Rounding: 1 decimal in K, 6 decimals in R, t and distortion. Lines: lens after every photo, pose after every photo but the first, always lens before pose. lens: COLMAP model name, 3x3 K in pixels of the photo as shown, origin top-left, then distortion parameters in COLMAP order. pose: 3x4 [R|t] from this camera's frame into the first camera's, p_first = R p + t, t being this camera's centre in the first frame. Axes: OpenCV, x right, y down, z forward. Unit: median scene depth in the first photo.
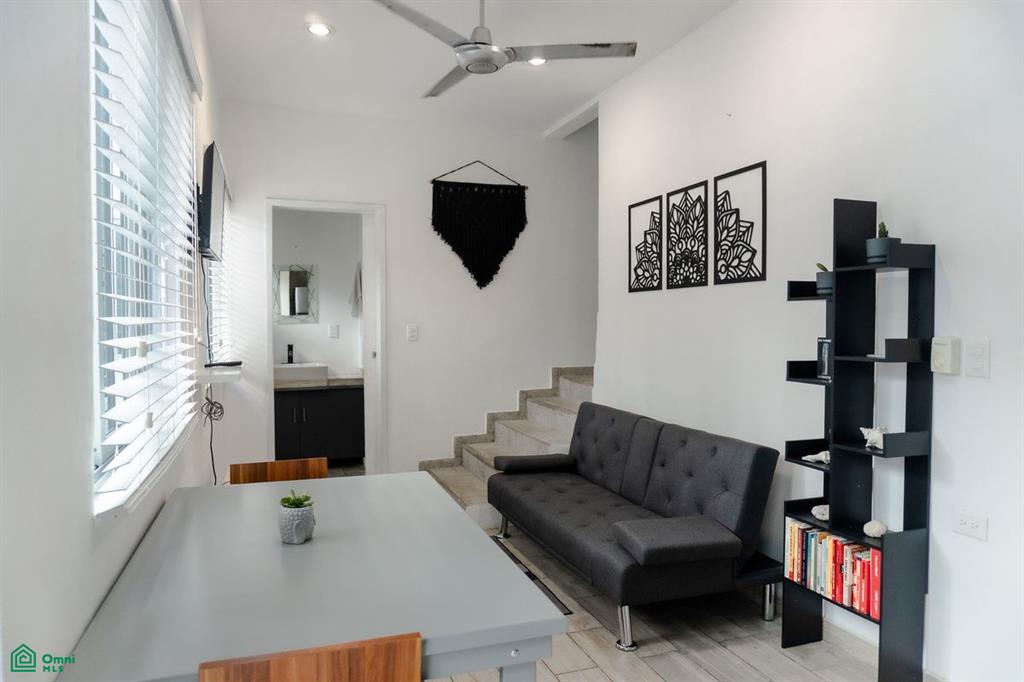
lens RADIAL K [[686.8, 0, 511.5], [0, 686.8, 346.4], [0, 0, 1]] dist [-0.017114, -0.004504]
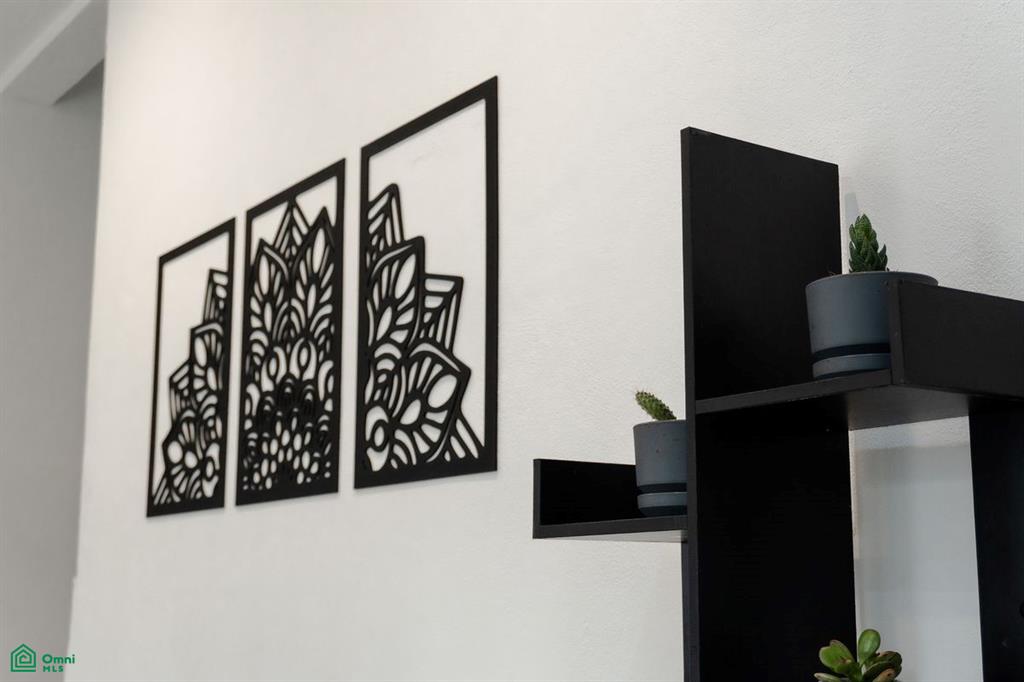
lens RADIAL K [[1427.5, 0, 512.0], [0, 1427.5, 341.0], [0, 0, 1]] dist [0.014822, 0.010176]
pose [[0.965333, 0.054013, 0.255373, 0.191542], [0.002257, 0.976592, -0.215089, -0.017778], [-0.261013, 0.208209, 0.942614, 0.365000]]
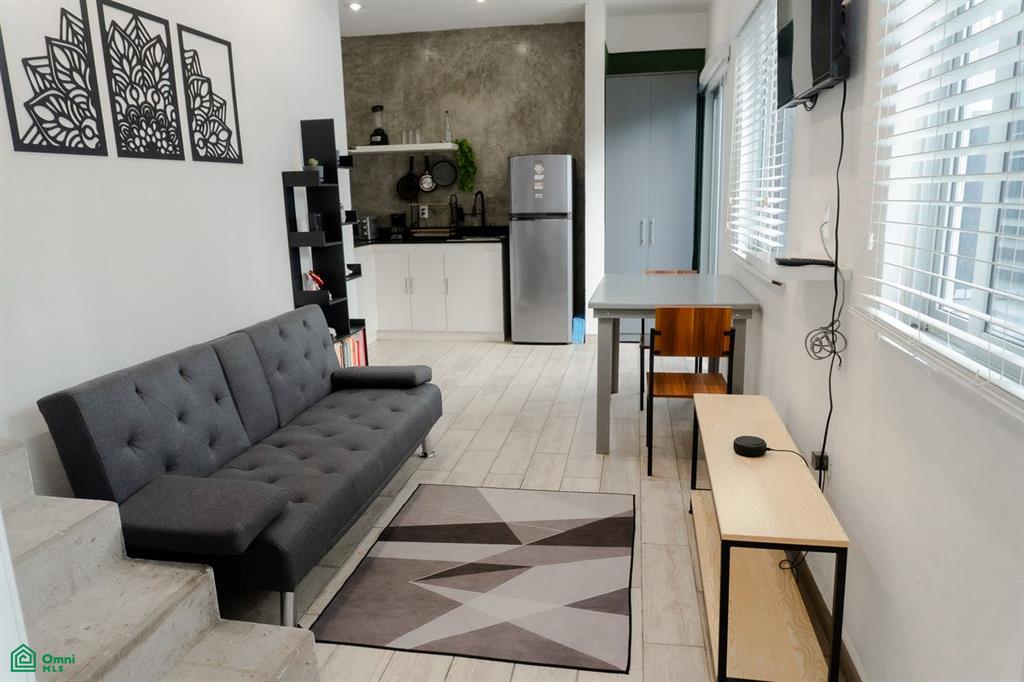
lens RADIAL K [[686.8, 0, 511.5], [0, 686.8, 346.4], [0, 0, 1]] dist [-0.017114, -0.004504]
pose [[-0.868793, -0.085910, 0.487666, -0.447907], [0.042675, 0.968181, 0.246586, -0.057412], [-0.493333, 0.235044, -0.837483, 1.500902]]
